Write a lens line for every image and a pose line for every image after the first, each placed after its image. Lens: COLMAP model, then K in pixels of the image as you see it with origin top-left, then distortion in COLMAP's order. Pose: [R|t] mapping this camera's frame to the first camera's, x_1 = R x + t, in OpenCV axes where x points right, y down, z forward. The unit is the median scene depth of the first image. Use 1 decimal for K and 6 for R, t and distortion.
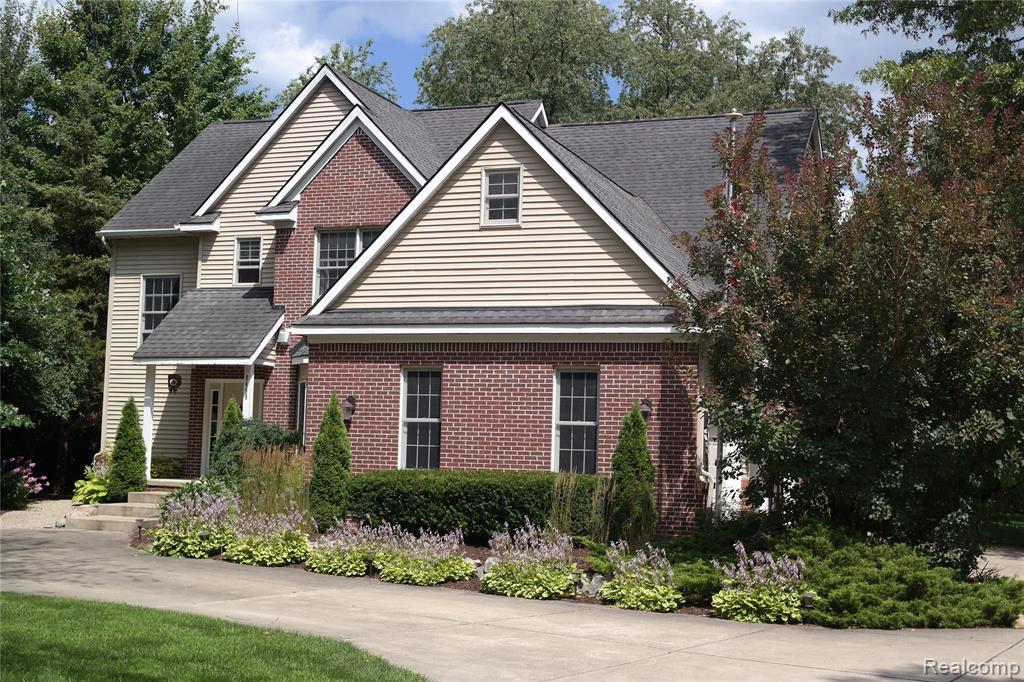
lens RADIAL K [[1343.3, 0, 512.1], [0, 1343.3, 340.0], [0, 0, 1]] dist [-0.032267, 0.000000]
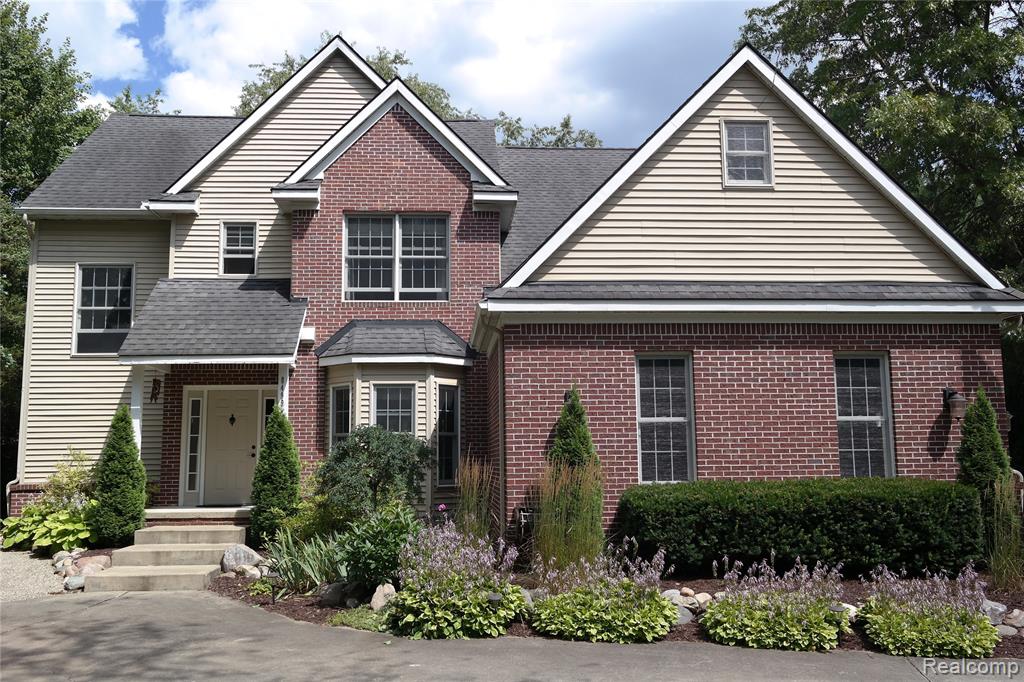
lens RADIAL K [[901.2, 0, 512.4], [0, 901.2, 339.8], [0, 0, 1]] dist [0.006824, -0.015898]
pose [[0.911942, 0.017865, 0.409929, -0.368828], [0.001579, 0.998892, -0.047045, 0.036901], [-0.410315, 0.043550, 0.910903, 0.540450]]
